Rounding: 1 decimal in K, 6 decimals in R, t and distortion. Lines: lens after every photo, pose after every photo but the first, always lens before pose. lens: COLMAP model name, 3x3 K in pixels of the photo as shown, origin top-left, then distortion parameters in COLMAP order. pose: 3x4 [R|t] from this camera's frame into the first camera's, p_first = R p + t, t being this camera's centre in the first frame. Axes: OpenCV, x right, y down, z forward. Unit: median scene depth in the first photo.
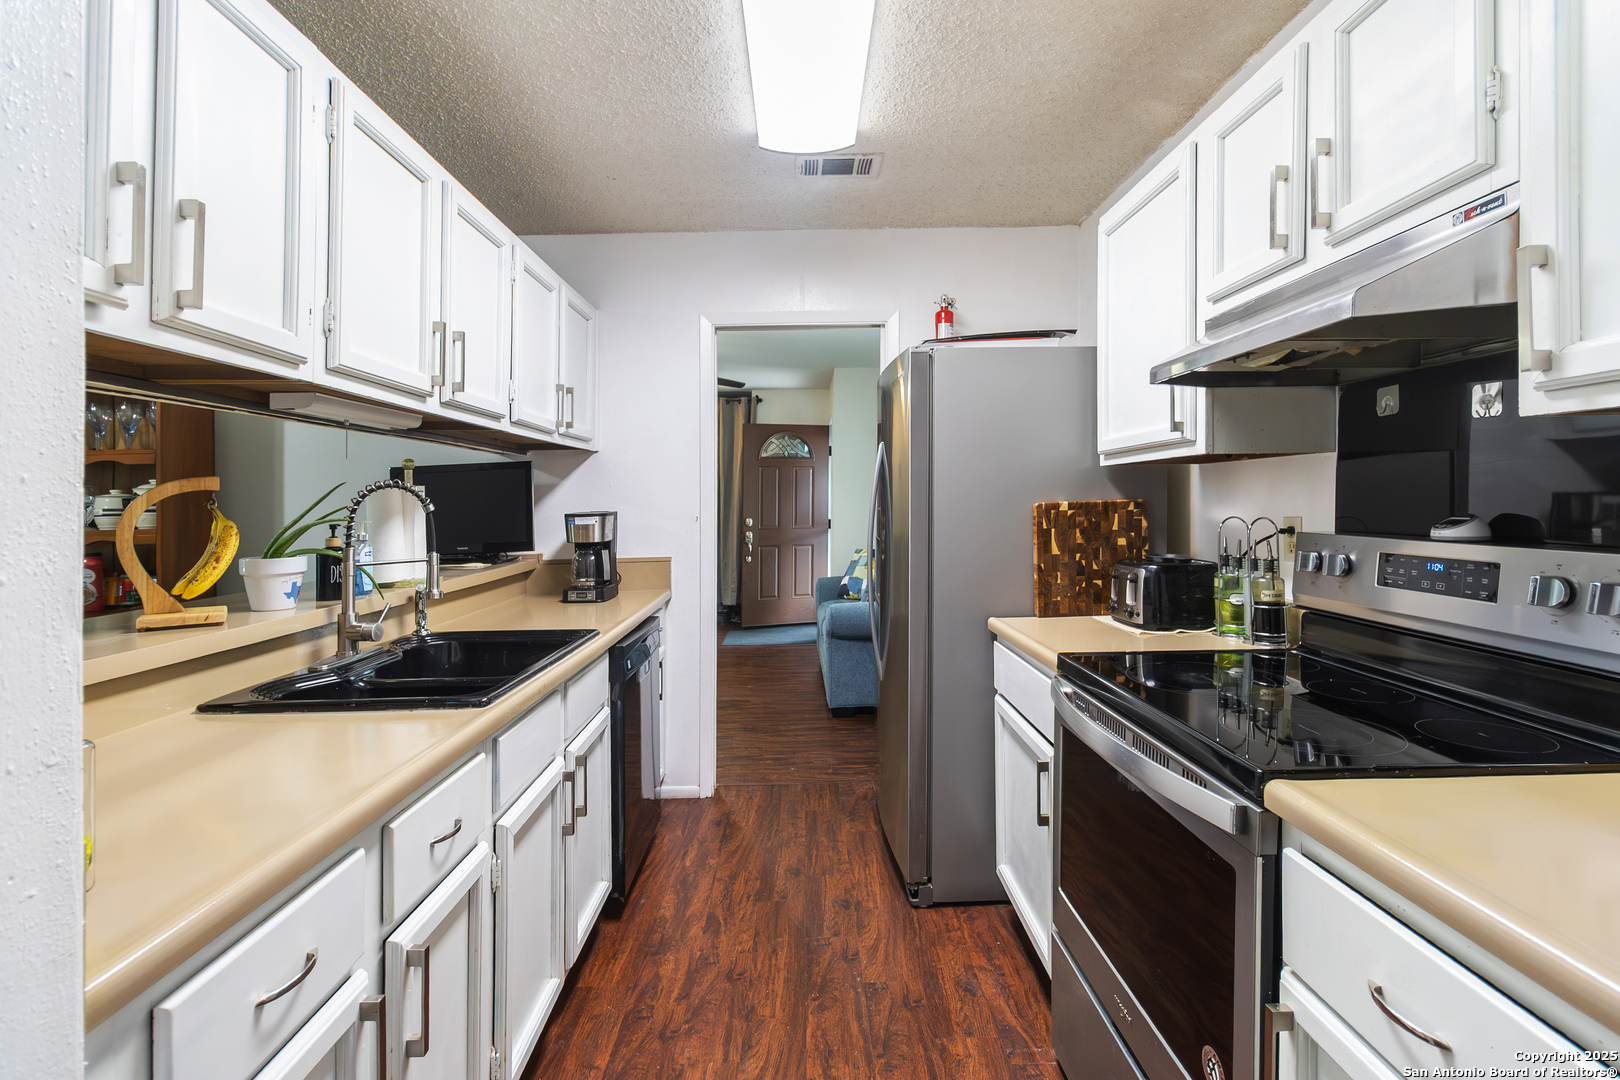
lens RADIAL K [[776.9, 0, 808.9], [0, 776.9, 507.3], [0, 0, 1]] dist [-0.000394, 0.000395]
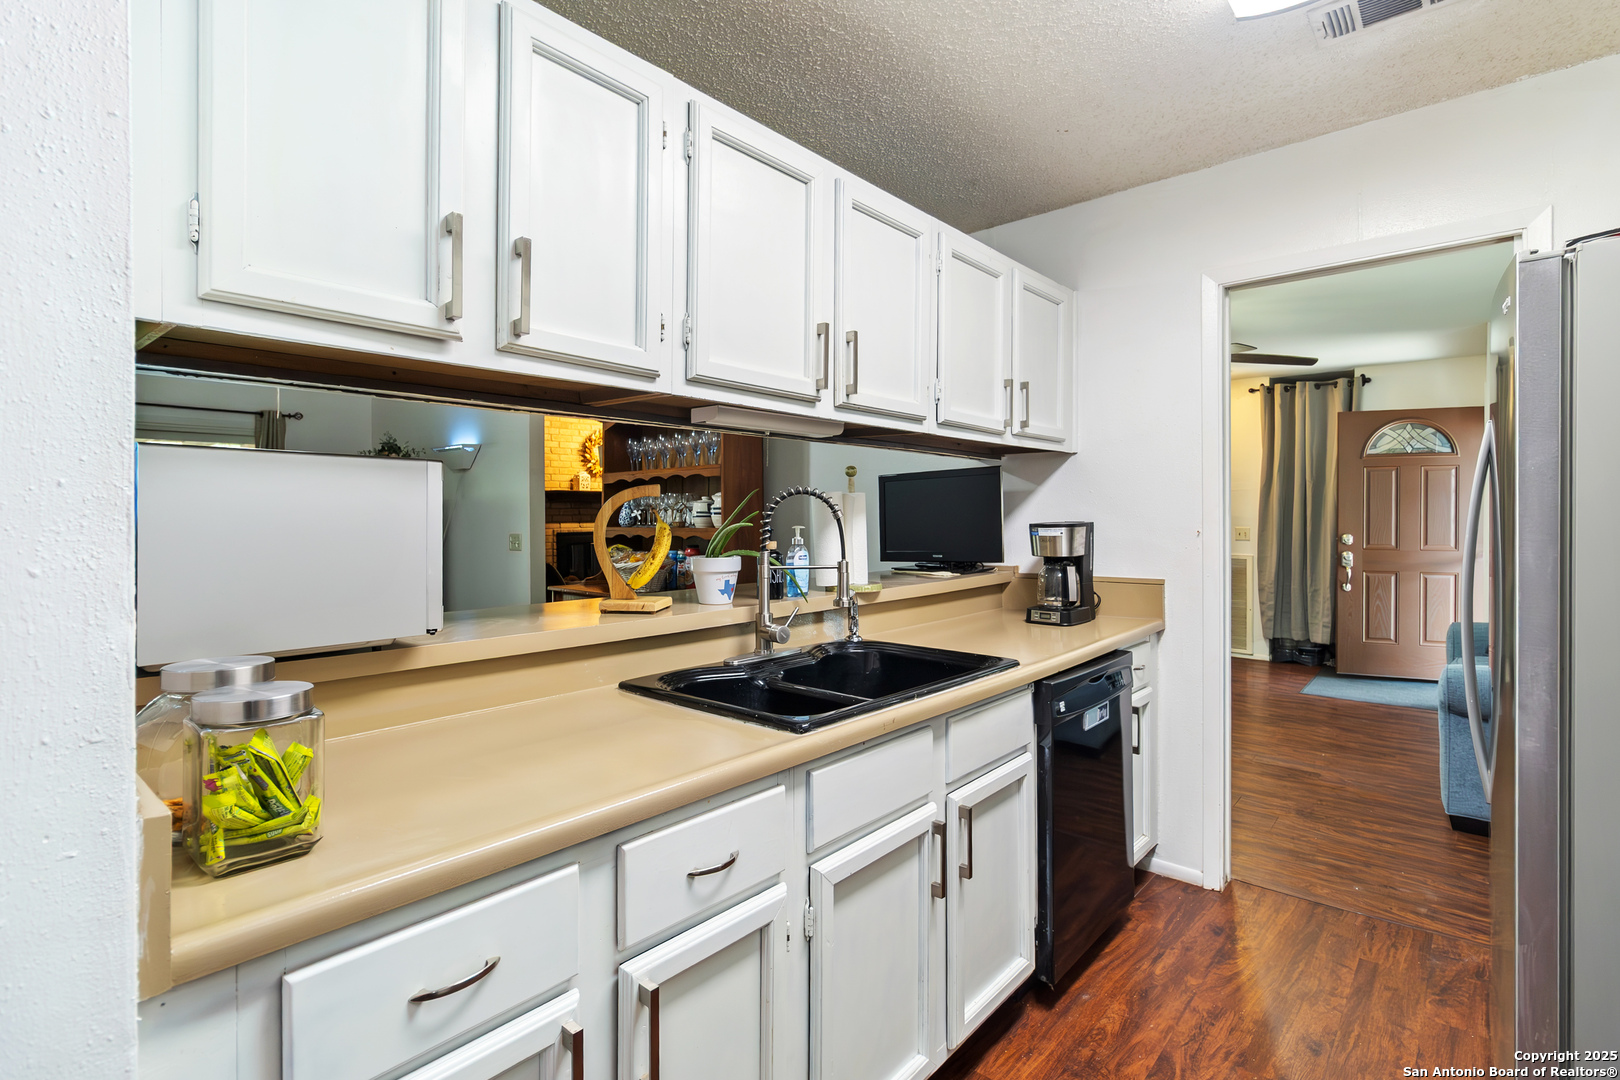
lens RADIAL K [[776.9, 0, 808.9], [0, 776.9, 507.3], [0, 0, 1]] dist [-0.000394, 0.000395]
pose [[0.743826, 0.008899, -0.668314, 0.113255], [-0.015784, 0.999866, -0.004253, -0.002933], [0.668186, 0.013712, 0.743868, 0.187059]]
